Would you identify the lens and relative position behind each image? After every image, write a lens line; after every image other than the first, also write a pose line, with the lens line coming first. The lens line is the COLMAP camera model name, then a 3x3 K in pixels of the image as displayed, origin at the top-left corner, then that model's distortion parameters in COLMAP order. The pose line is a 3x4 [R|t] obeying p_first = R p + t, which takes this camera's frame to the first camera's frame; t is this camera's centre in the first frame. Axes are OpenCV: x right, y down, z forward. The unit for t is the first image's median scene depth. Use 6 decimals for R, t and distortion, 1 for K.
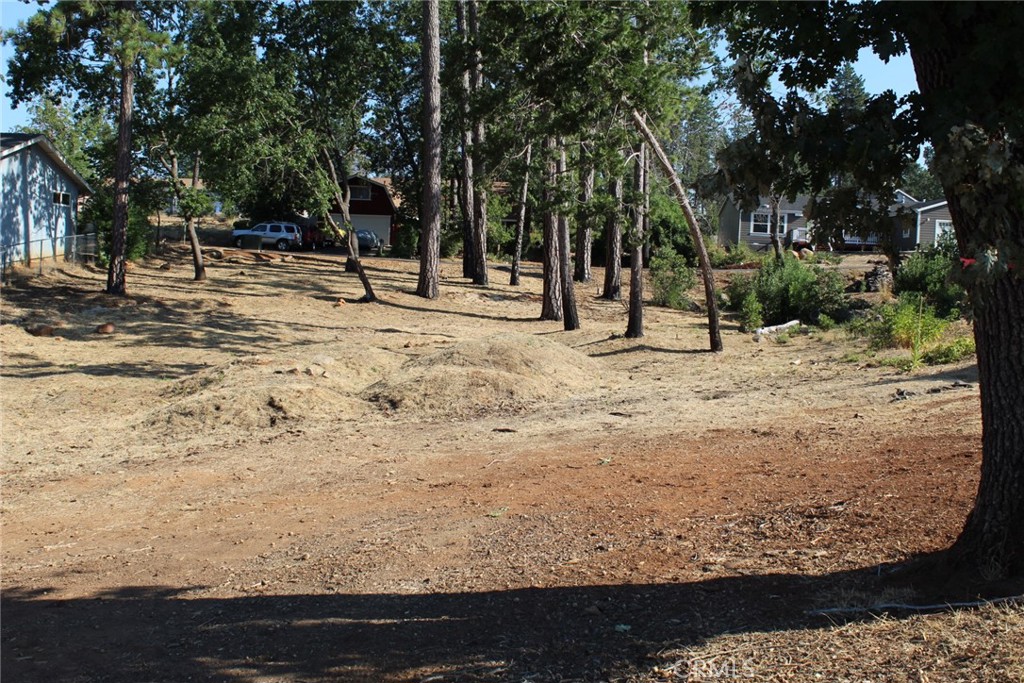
lens RADIAL K [[1143.2, 0, 512.0], [0, 1143.2, 341.5], [0, 0, 1]] dist [-0.081637, -0.010198]
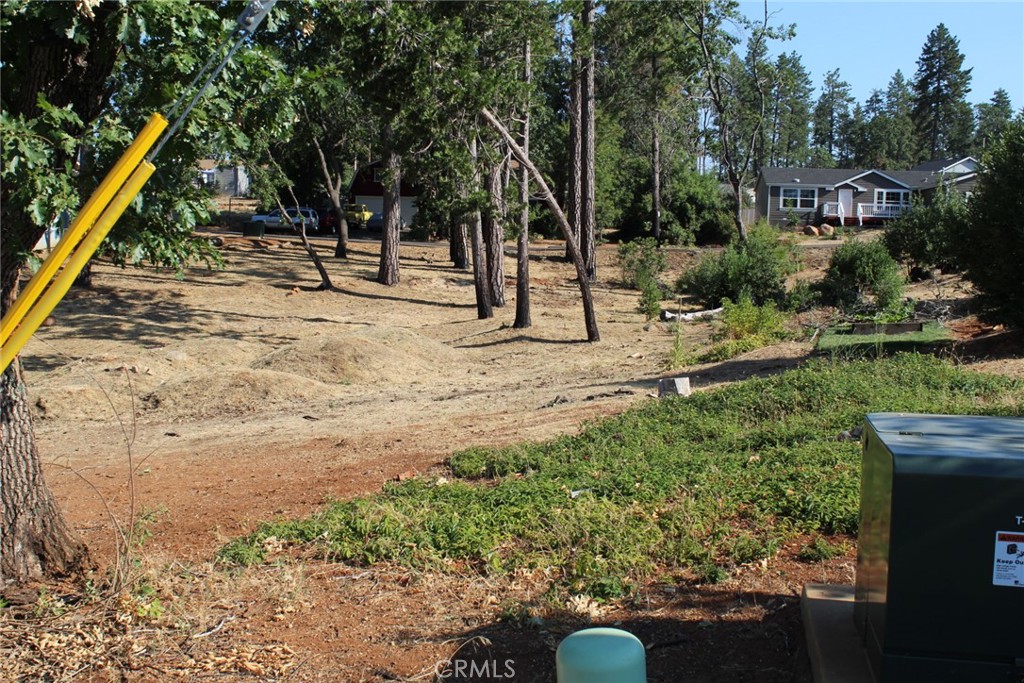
lens RADIAL K [[1143.2, 0, 512.0], [0, 1143.2, 341.5], [0, 0, 1]] dist [-0.081637, -0.010198]
pose [[0.994746, -0.005000, -0.102251, 0.164572], [0.007679, 0.999637, 0.025823, -0.014276], [0.102084, -0.026473, 0.994423, -0.017430]]
